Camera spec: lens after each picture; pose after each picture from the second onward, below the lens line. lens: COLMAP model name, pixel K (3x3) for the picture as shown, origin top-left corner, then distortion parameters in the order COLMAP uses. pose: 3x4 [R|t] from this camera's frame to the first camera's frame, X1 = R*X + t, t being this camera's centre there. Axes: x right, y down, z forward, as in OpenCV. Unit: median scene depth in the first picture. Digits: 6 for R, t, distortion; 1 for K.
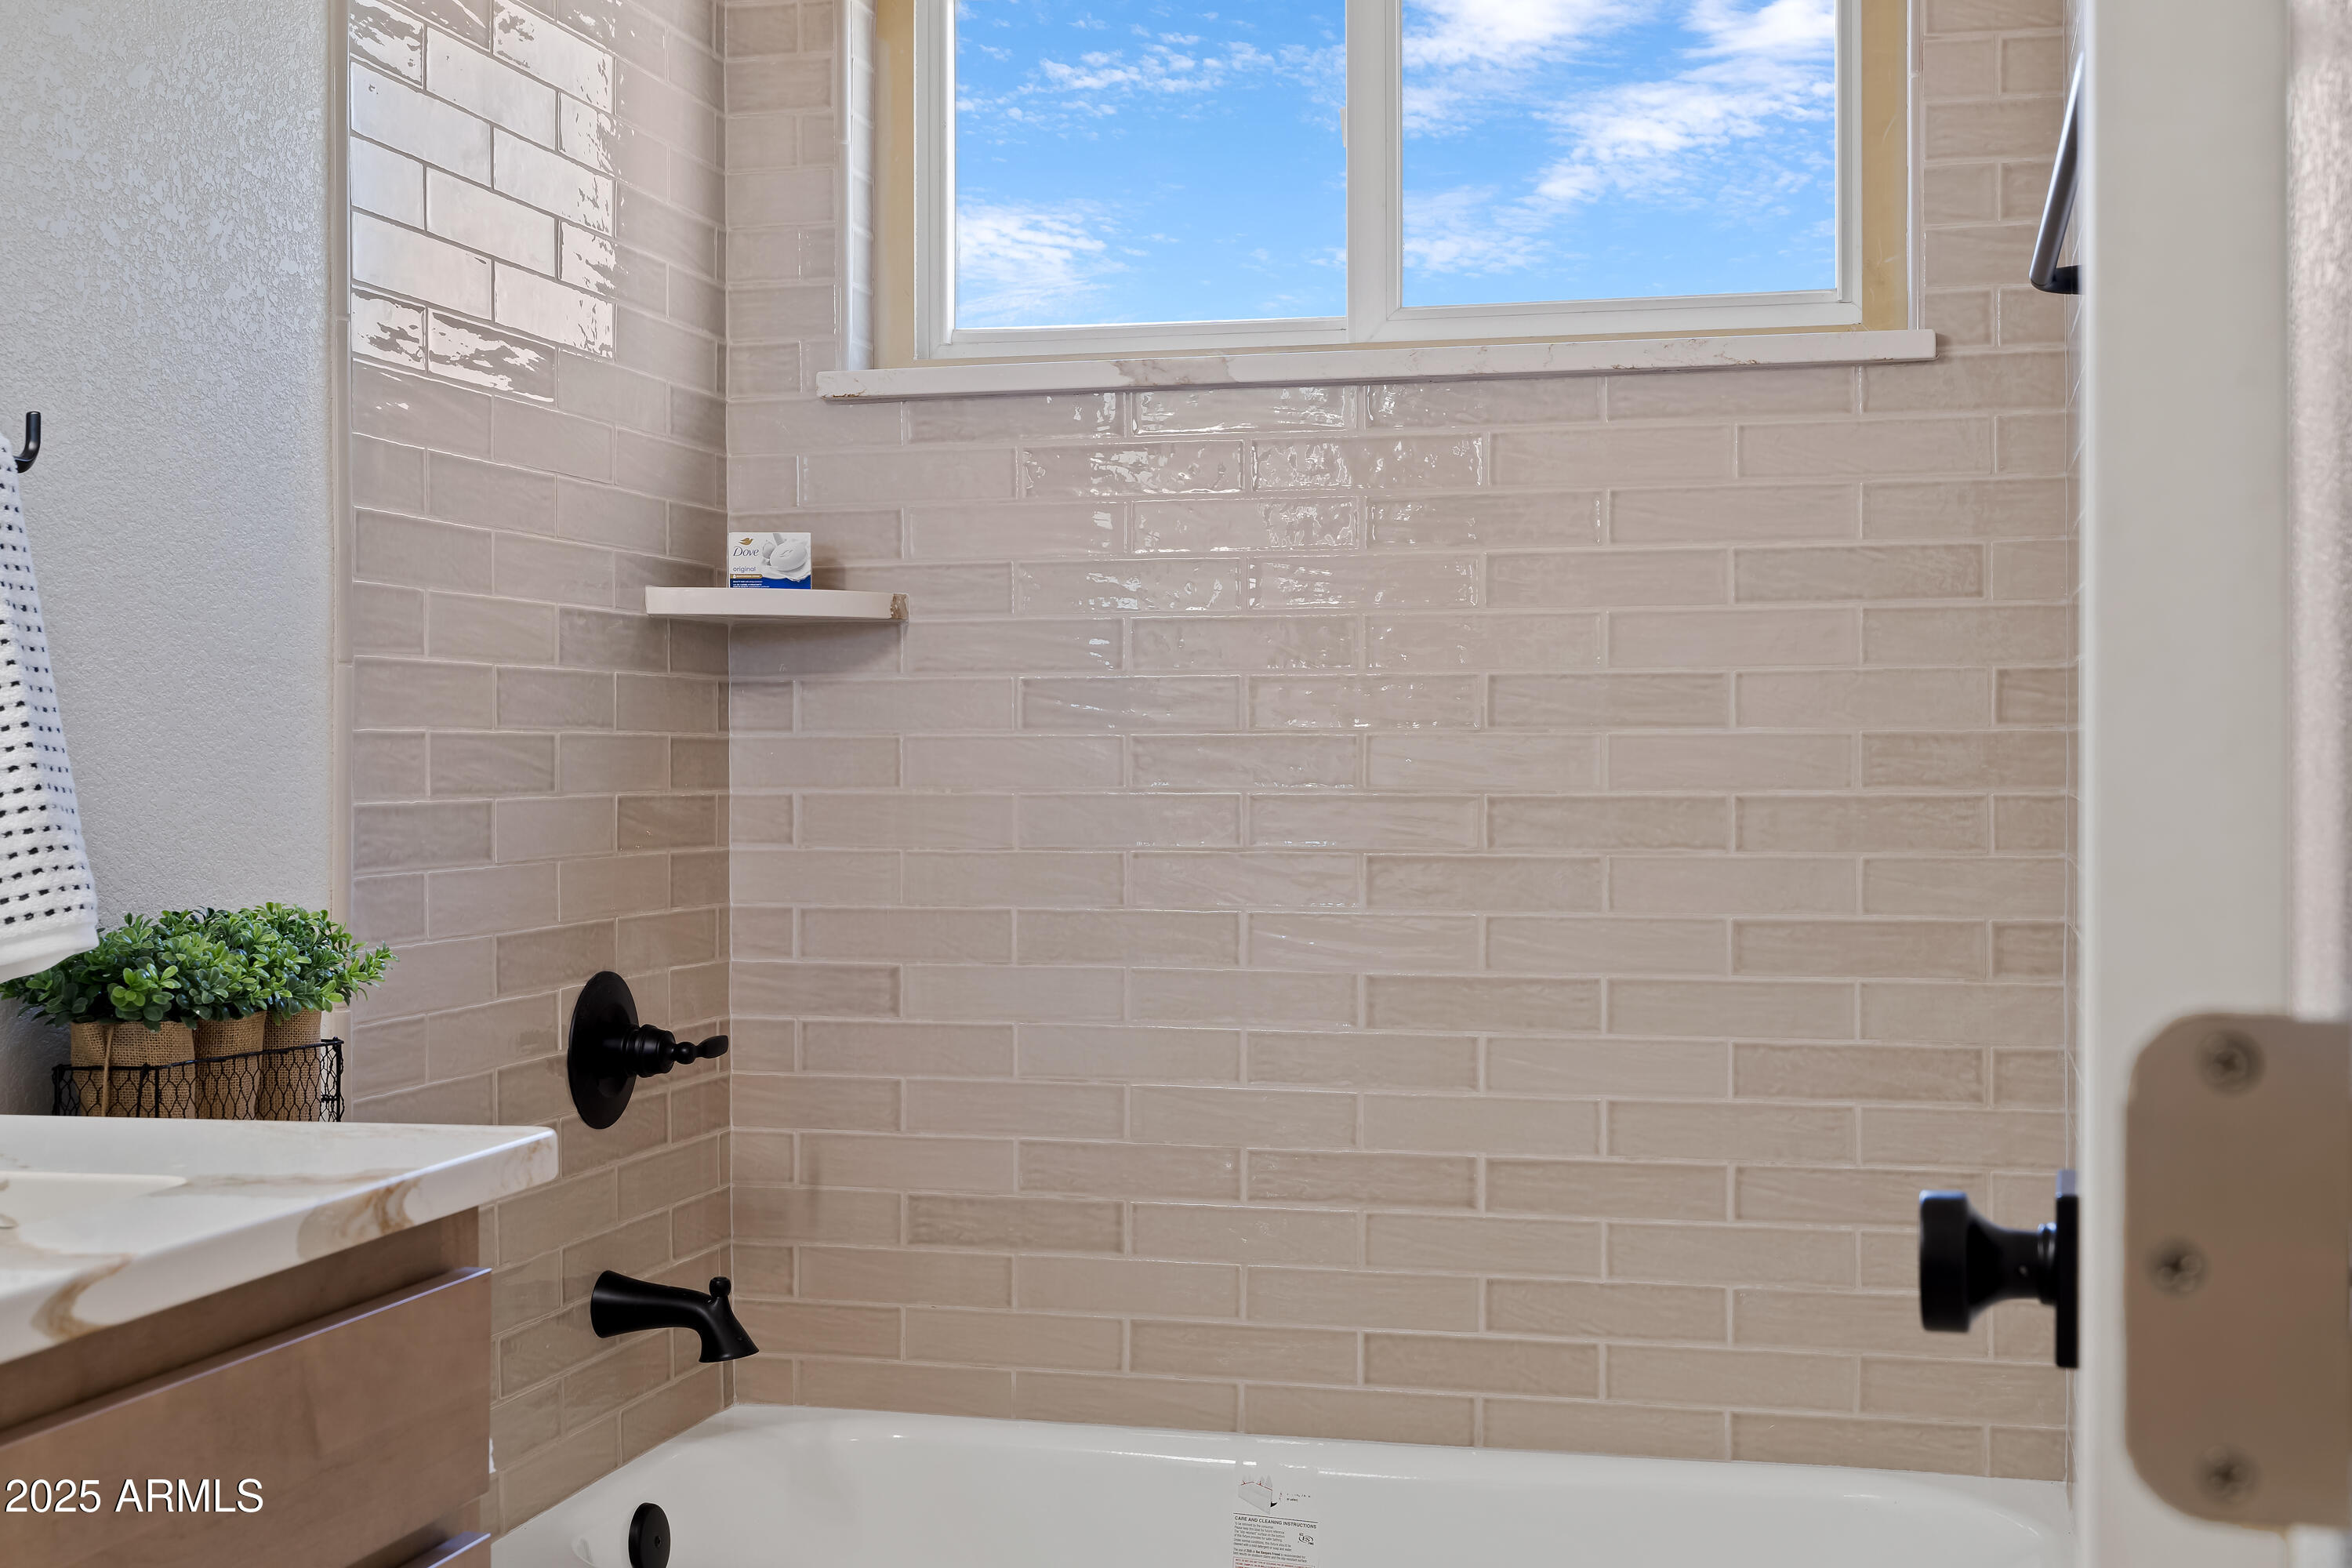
lens RADIAL K [[2808.8, 0, 1171.2], [0, 2808.8, 775.9], [0, 0, 1]] dist [-0.010292, 0.000000]
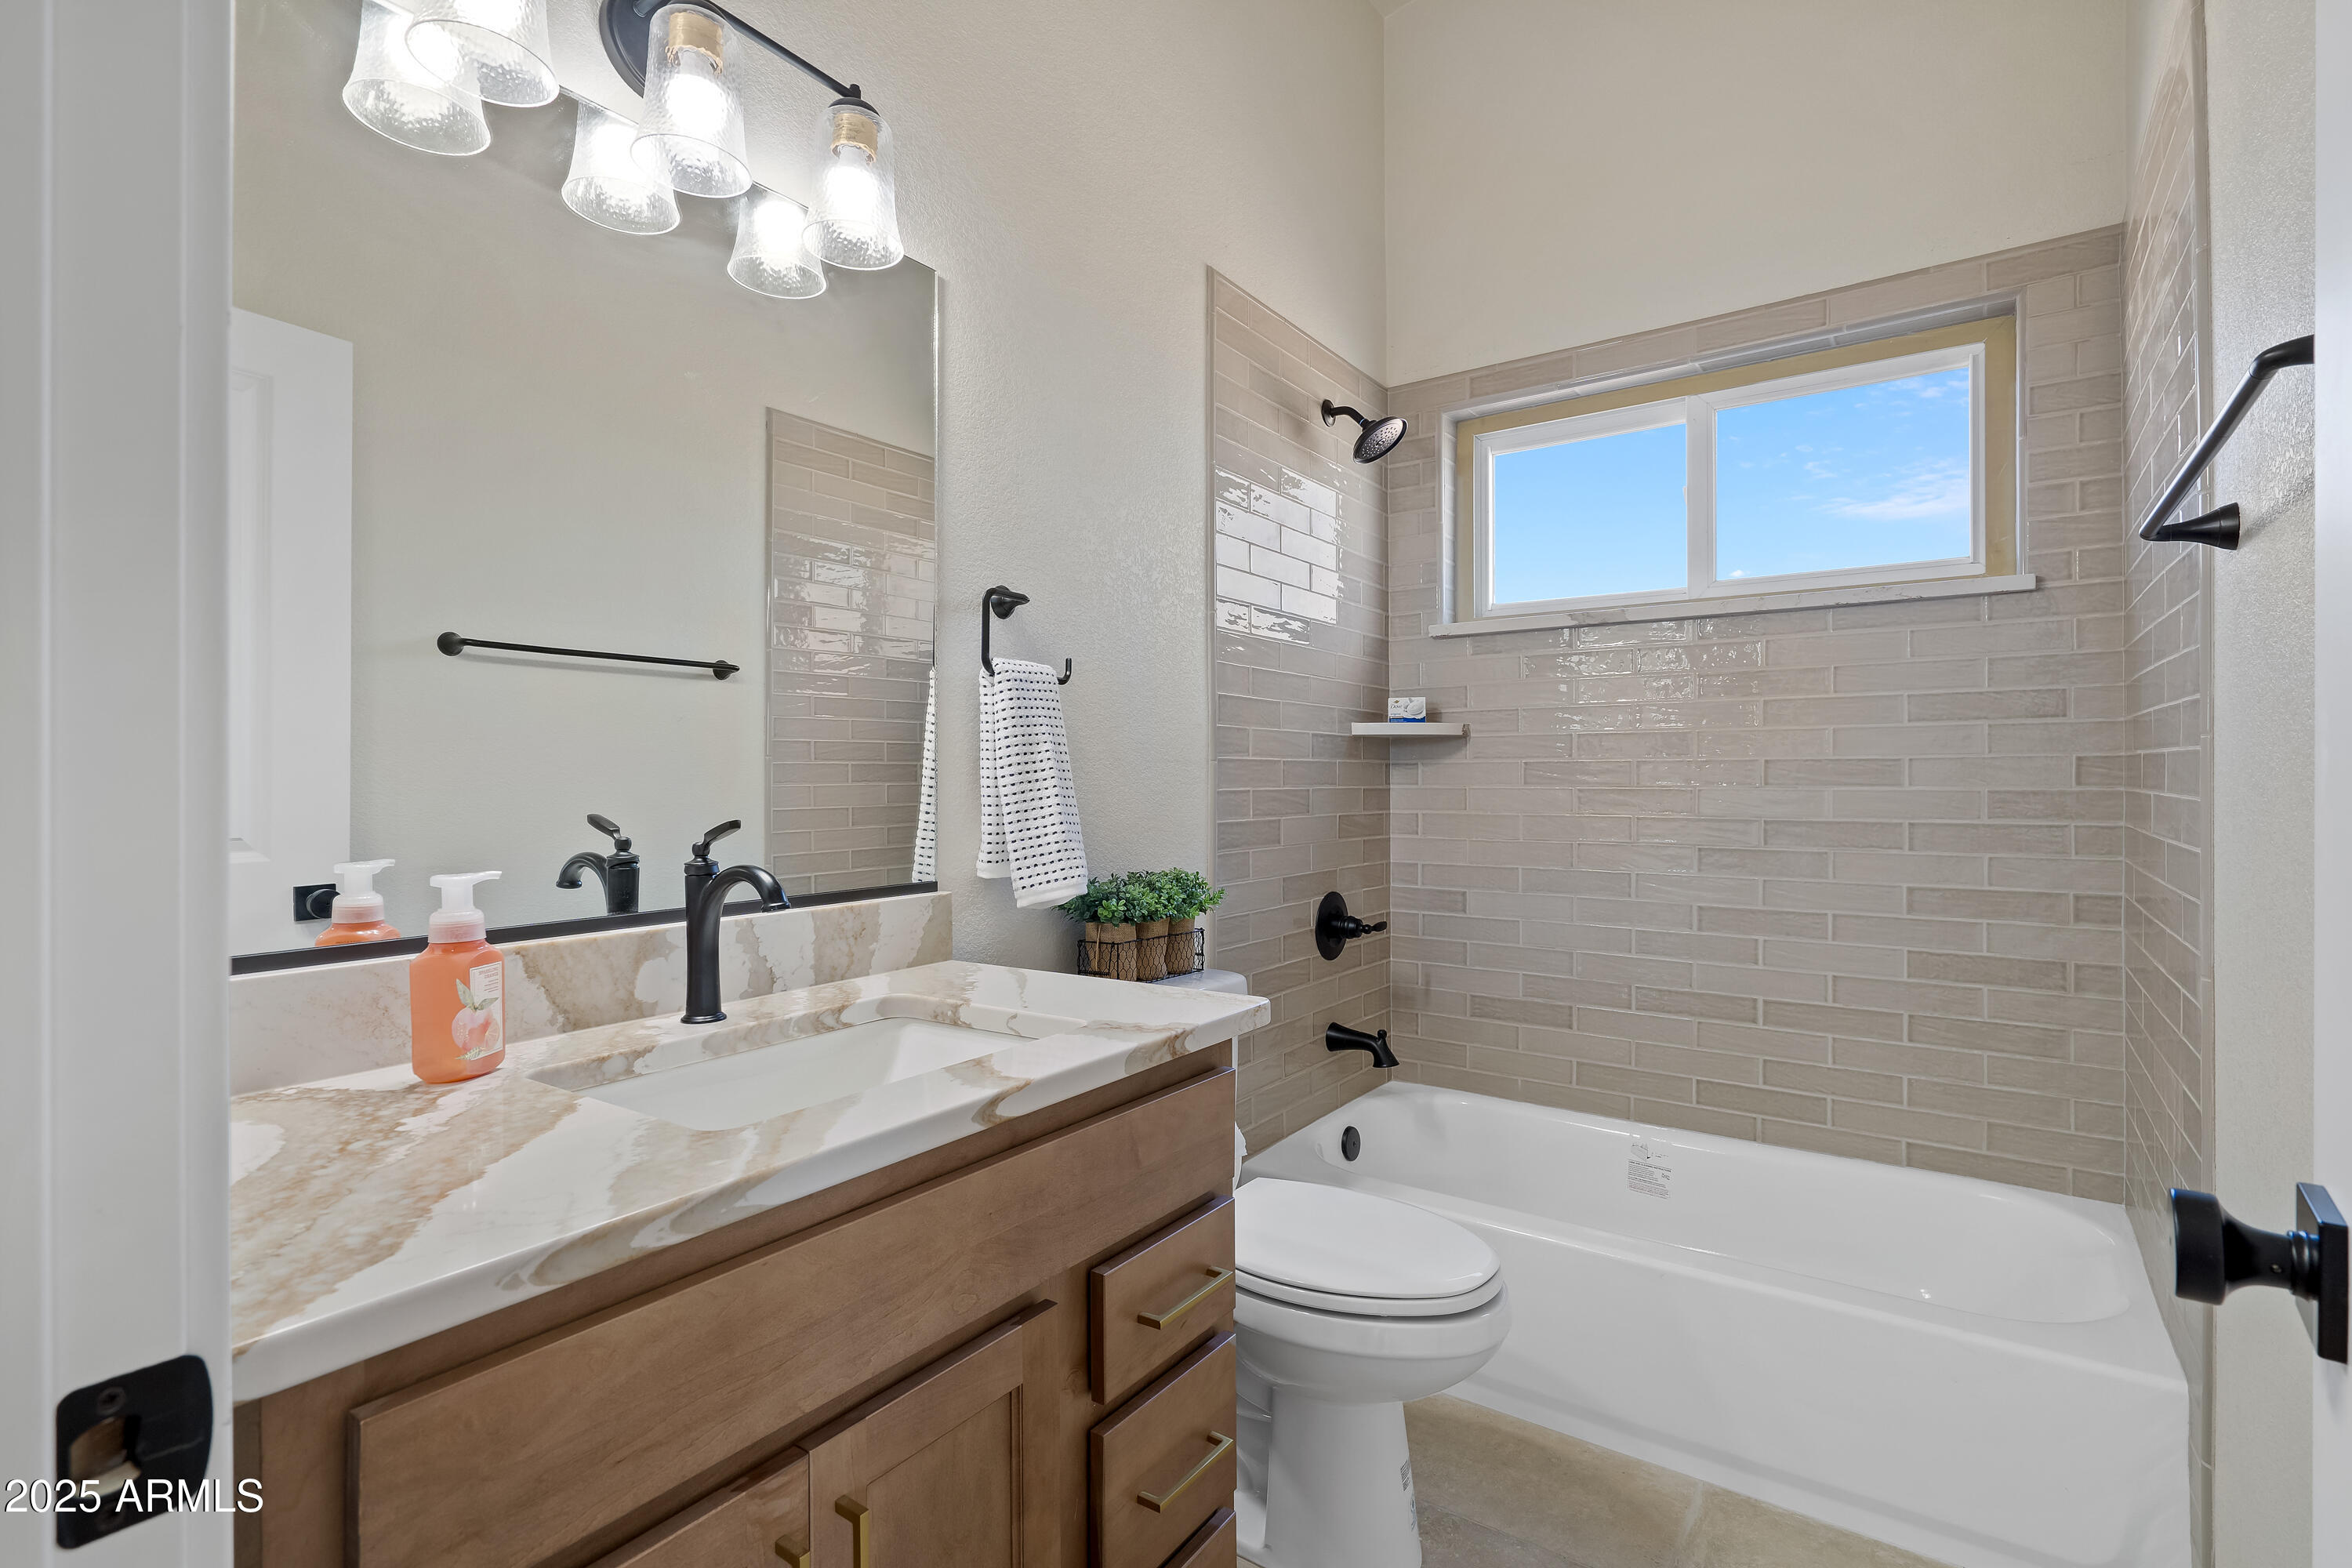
lens RADIAL K [[1095.6, 0, 1186.1], [0, 1095.6, 776.2], [0, 0, 1]] dist [-0.006016, 0.003416]
pose [[0.934690, 0.000265, -0.355464, 0.004398], [-0.003913, 0.999947, -0.009542, -0.016526], [0.355443, 0.010310, 0.934641, 0.130444]]
